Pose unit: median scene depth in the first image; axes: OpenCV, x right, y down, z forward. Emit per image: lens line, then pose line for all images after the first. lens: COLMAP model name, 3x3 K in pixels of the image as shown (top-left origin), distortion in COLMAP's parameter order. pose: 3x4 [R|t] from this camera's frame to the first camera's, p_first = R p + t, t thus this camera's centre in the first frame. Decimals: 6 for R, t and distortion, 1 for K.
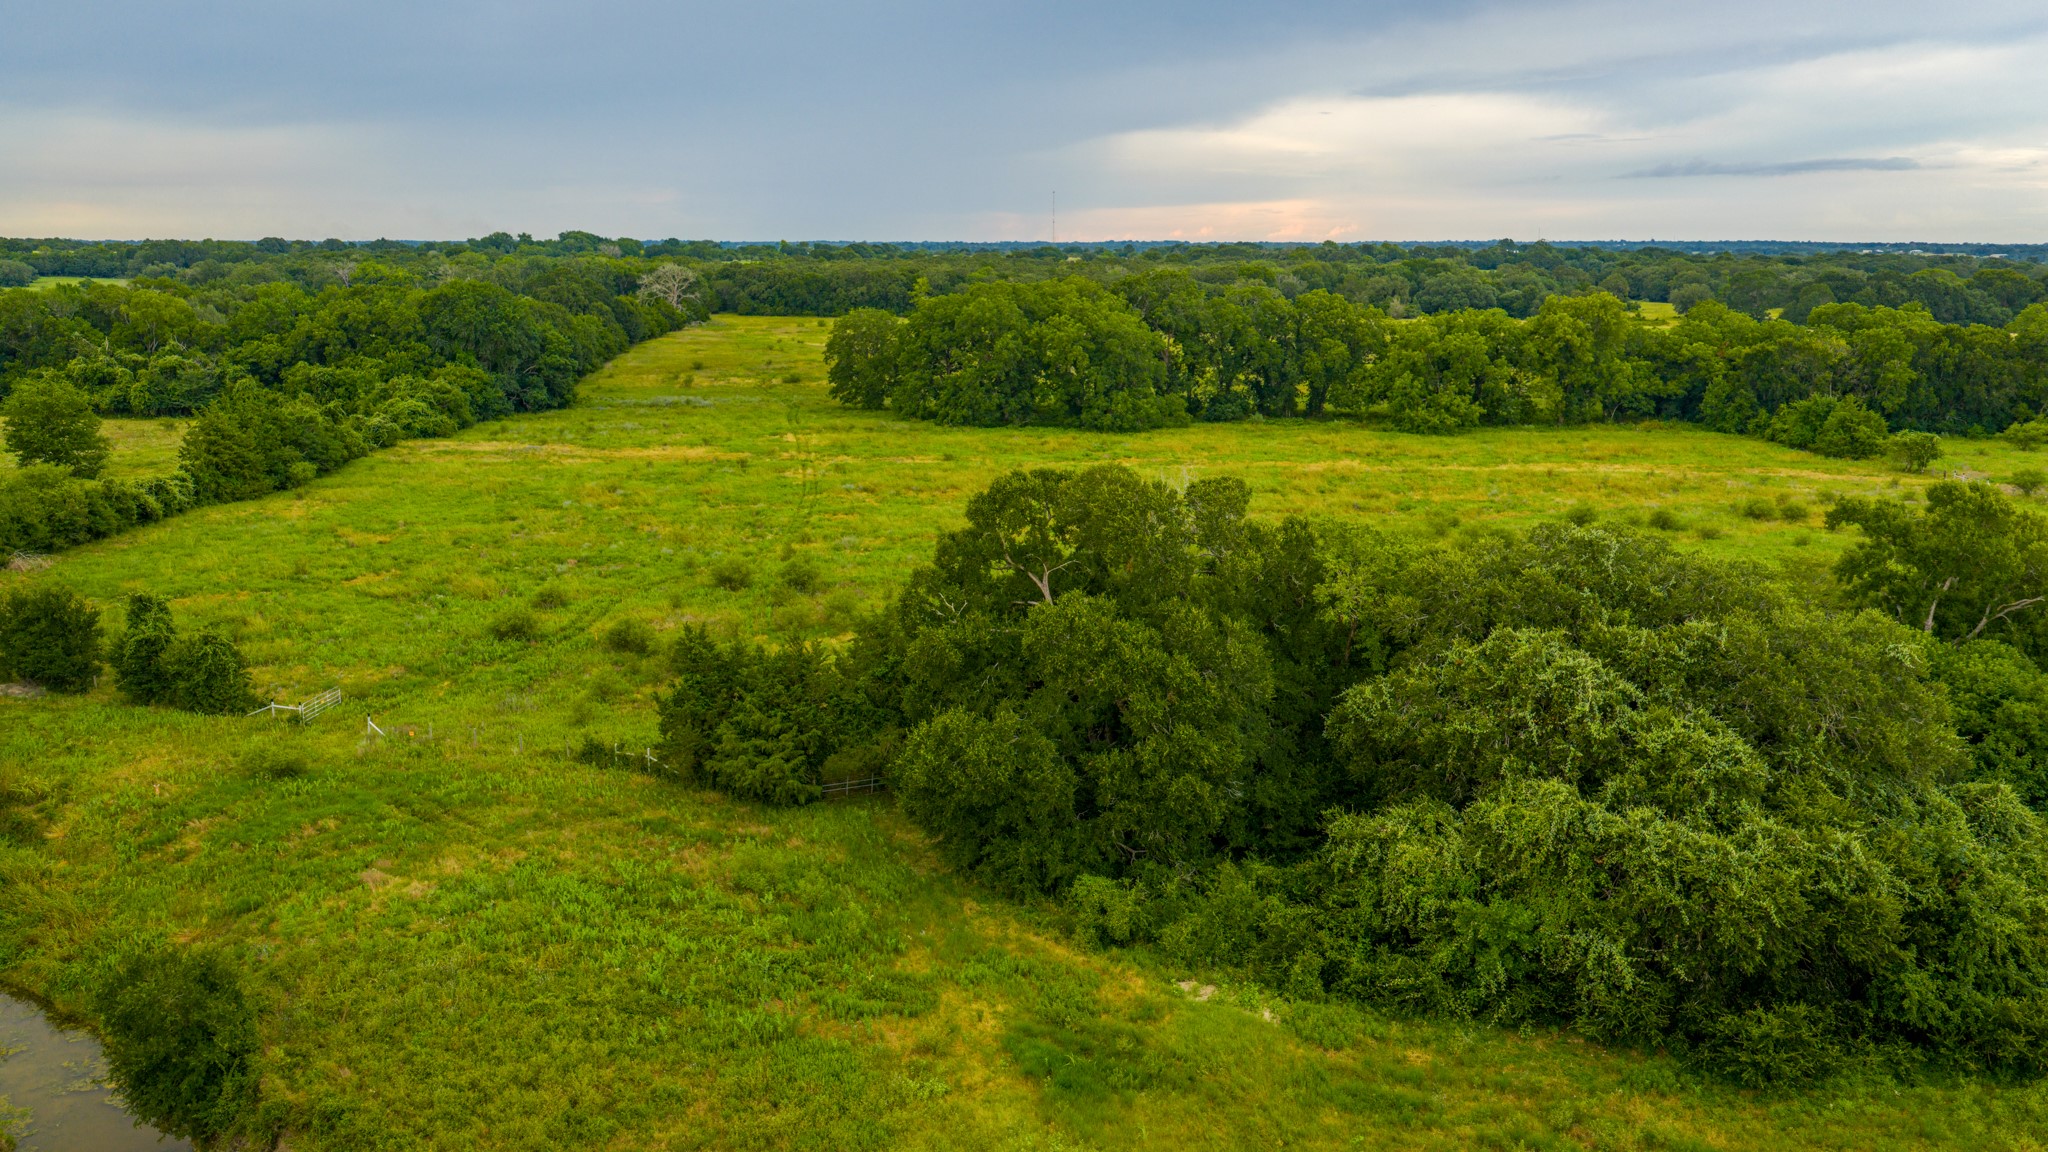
lens RADIAL K [[1687.7, 0, 1030.0], [0, 1687.7, 581.4], [0, 0, 1]] dist [0.034533, -0.072025]
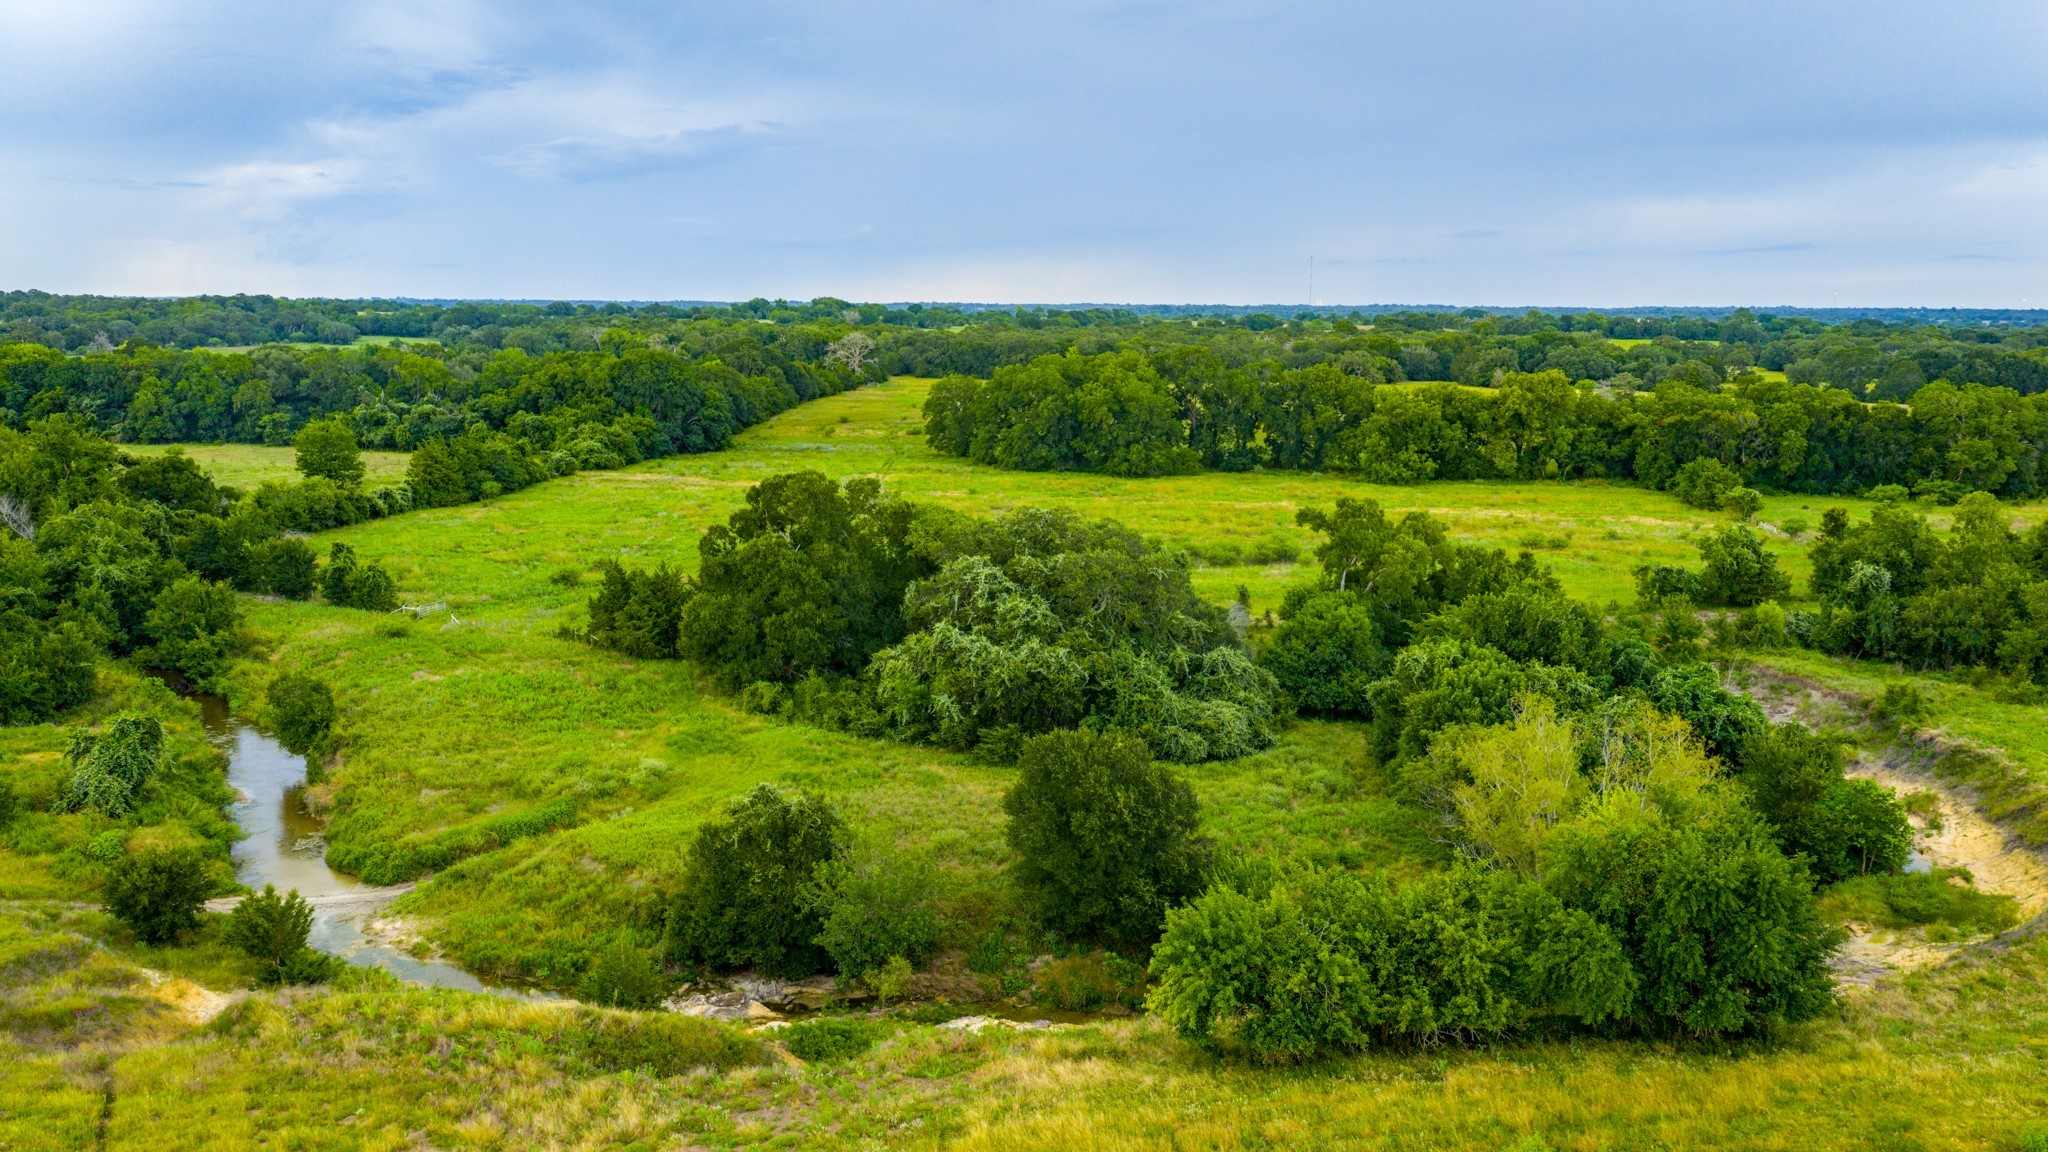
lens RADIAL K [[1687.7, 0, 1030.0], [0, 1687.7, 581.4], [0, 0, 1]] dist [0.034533, -0.072025]
pose [[0.987472, 0.031146, -0.154689, 0.167714], [-0.036586, 0.998804, -0.032445, 0.029974], [0.153493, 0.037698, 0.987430, -0.225865]]
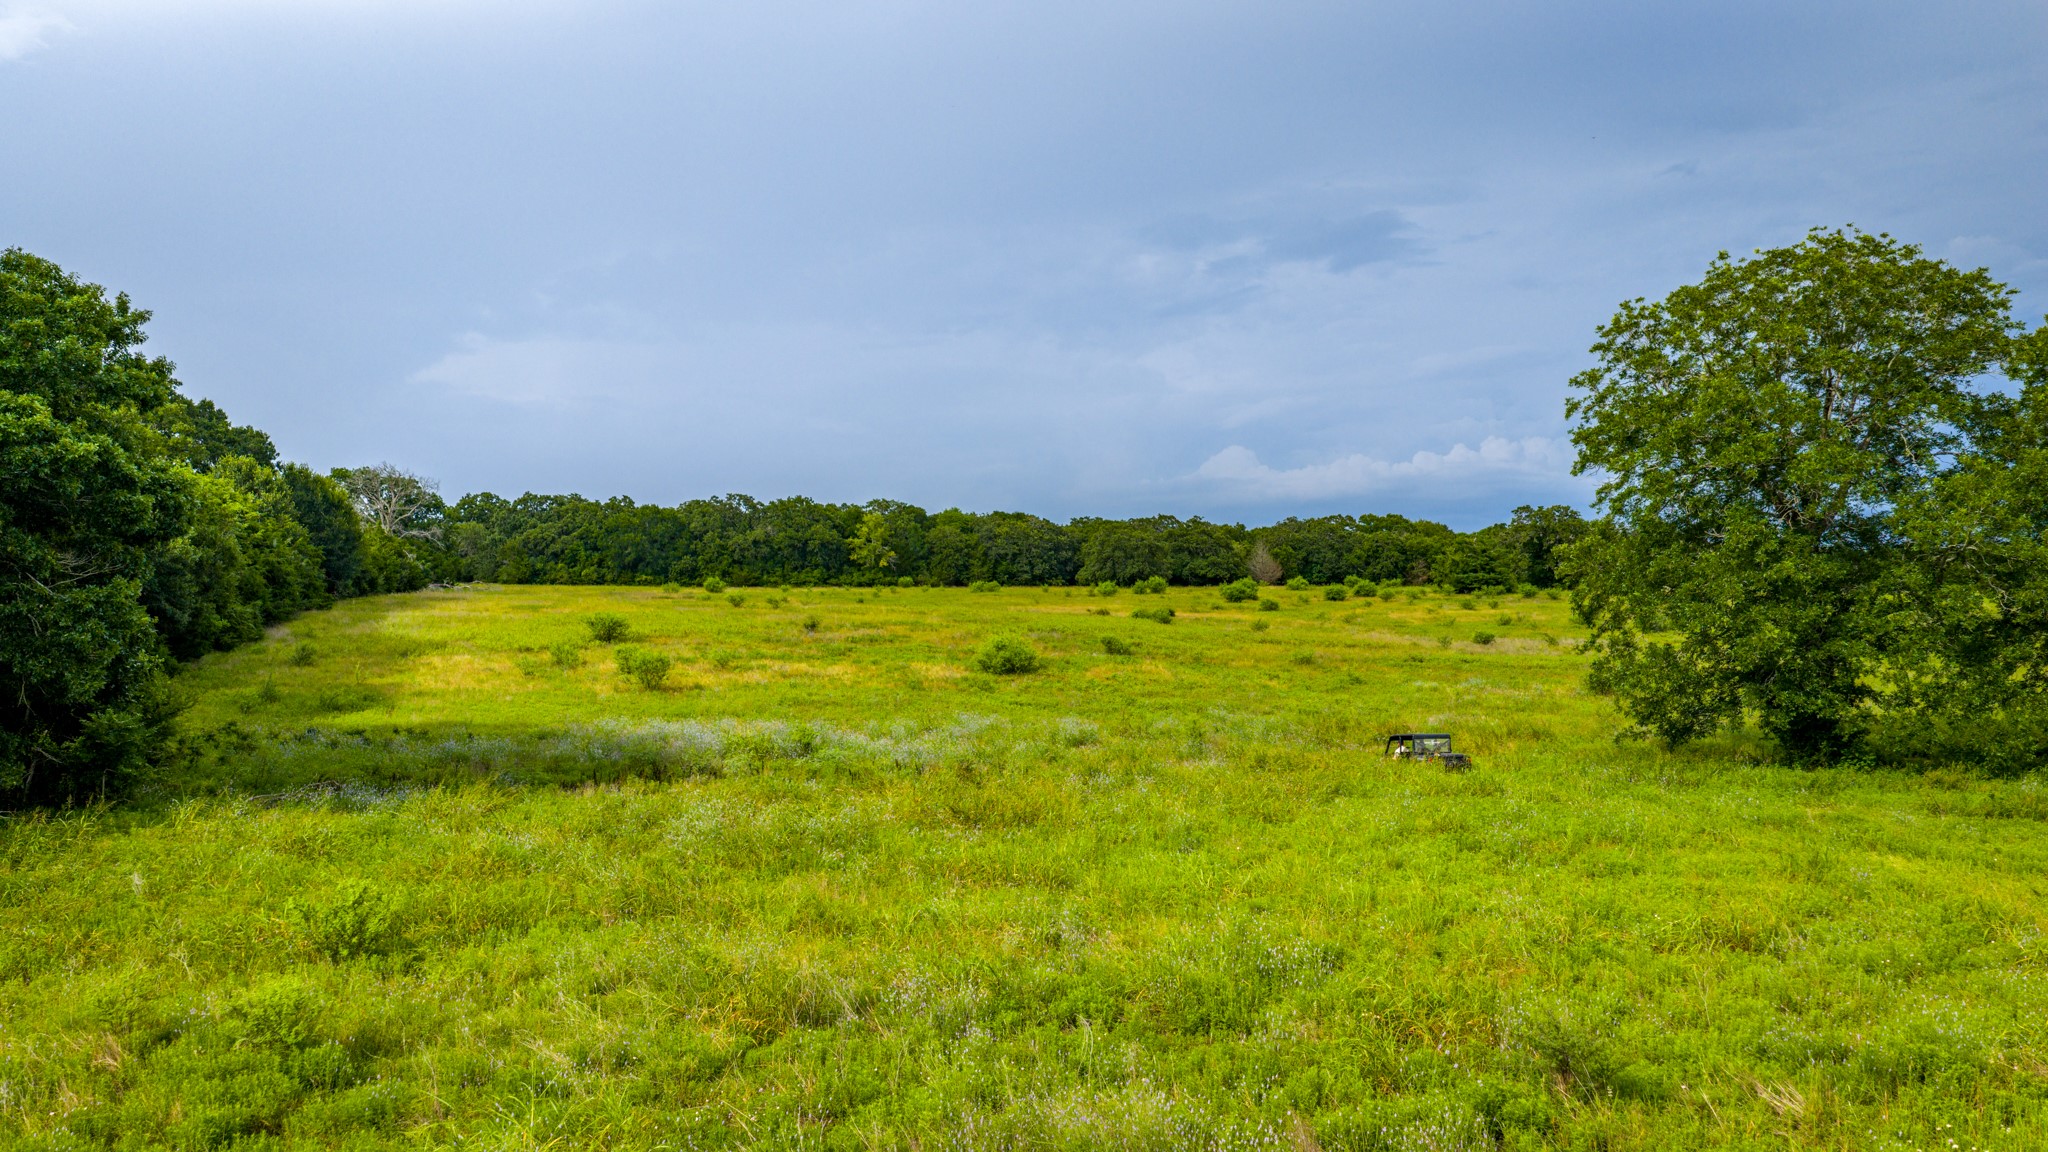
lens RADIAL K [[1687.7, 0, 1030.0], [0, 1687.7, 581.4], [0, 0, 1]] dist [0.034533, -0.072025]
pose [[0.975247, 0.005488, 0.221052, -0.252728], [0.039662, 0.979137, -0.199291, -0.098357], [-0.217534, 0.203126, 0.954683, 0.931727]]
